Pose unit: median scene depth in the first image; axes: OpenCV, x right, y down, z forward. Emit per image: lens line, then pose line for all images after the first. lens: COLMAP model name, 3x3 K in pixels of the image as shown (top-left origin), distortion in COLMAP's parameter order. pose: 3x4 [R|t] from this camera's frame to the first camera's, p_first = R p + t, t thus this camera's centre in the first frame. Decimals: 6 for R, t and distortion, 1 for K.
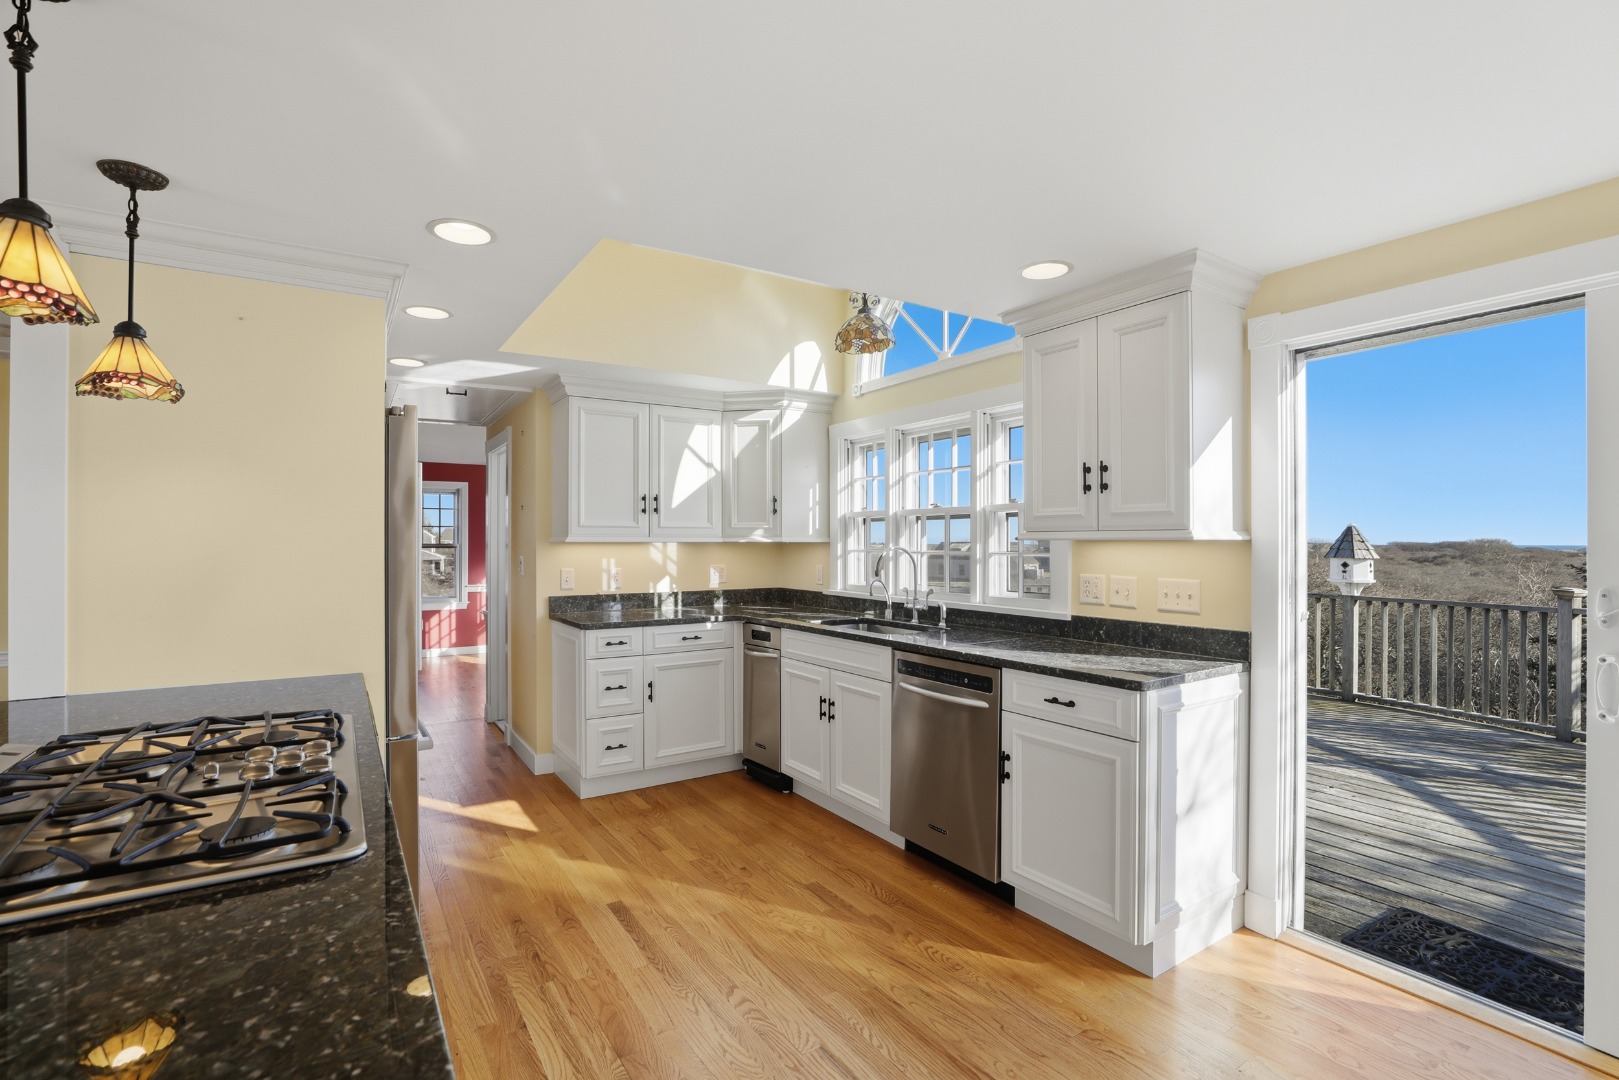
lens RADIAL K [[752.1, 0, 823.5], [0, 752.1, 540.6], [0, 0, 1]] dist [-0.000963, 0.000730]
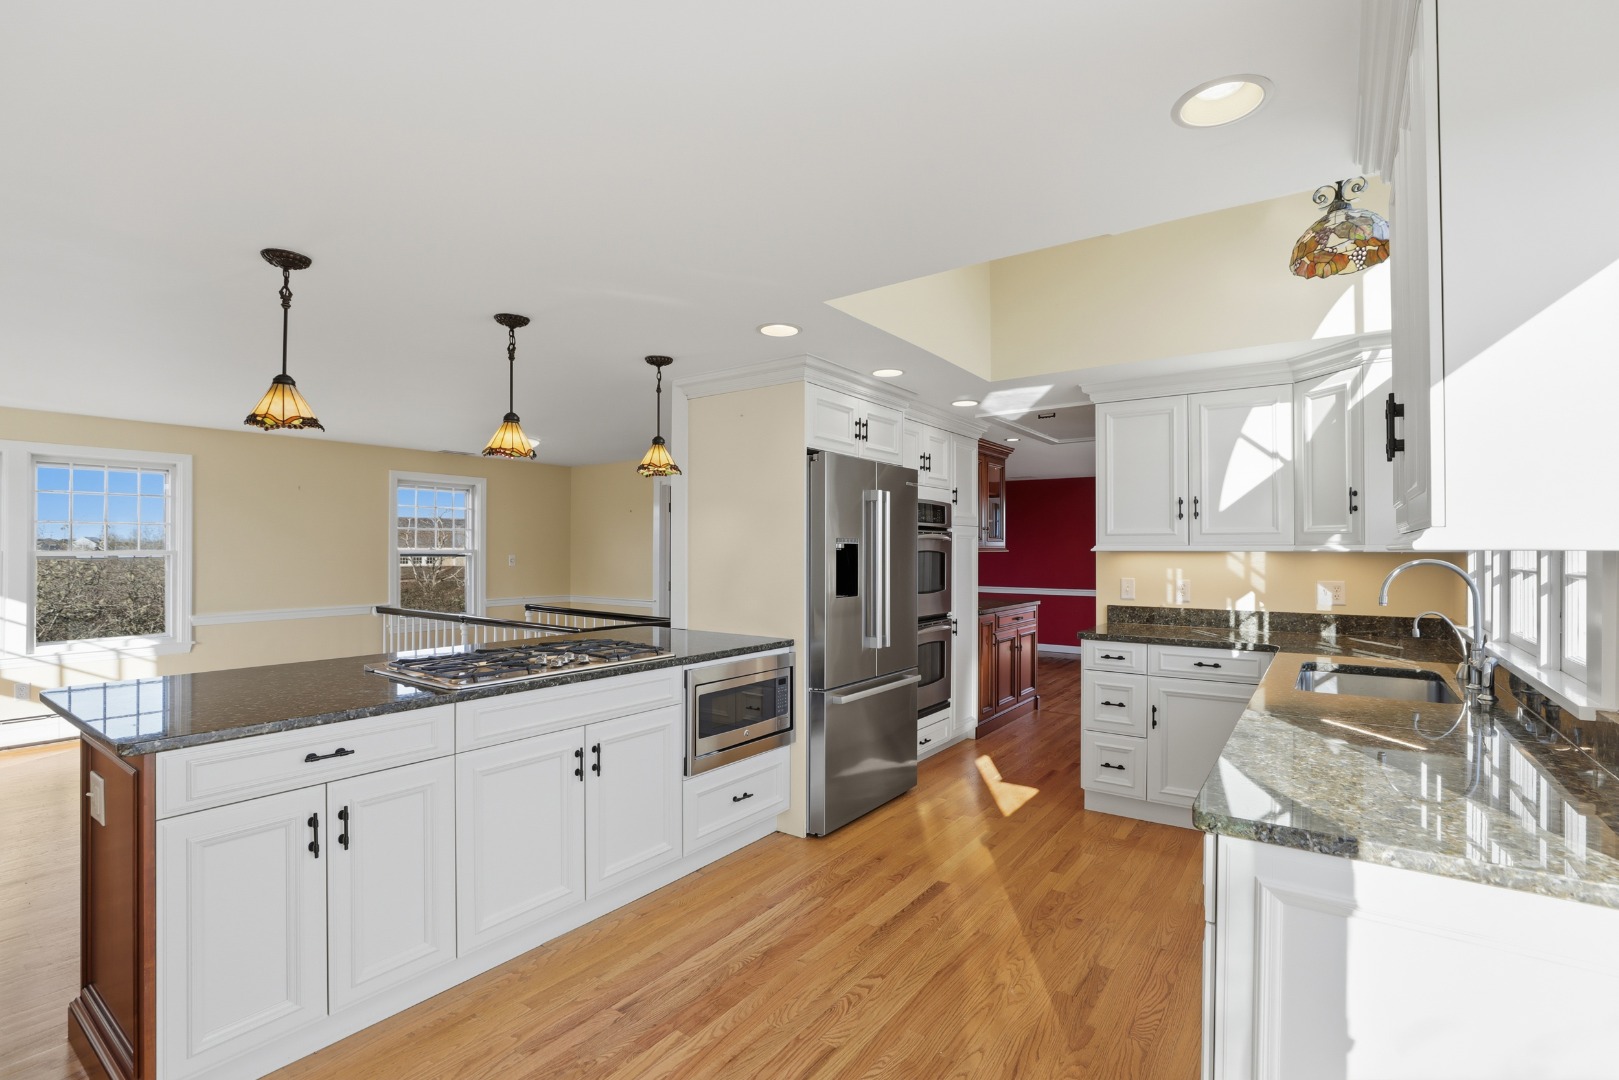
lens RADIAL K [[752.1, 0, 823.5], [0, 752.1, 540.6], [0, 0, 1]] dist [-0.000963, 0.000730]
pose [[0.380207, -0.009490, -0.924853, 0.422689], [-0.001006, 0.999943, -0.010674, -0.000370], [0.924901, 0.004988, 0.380175, 0.269822]]
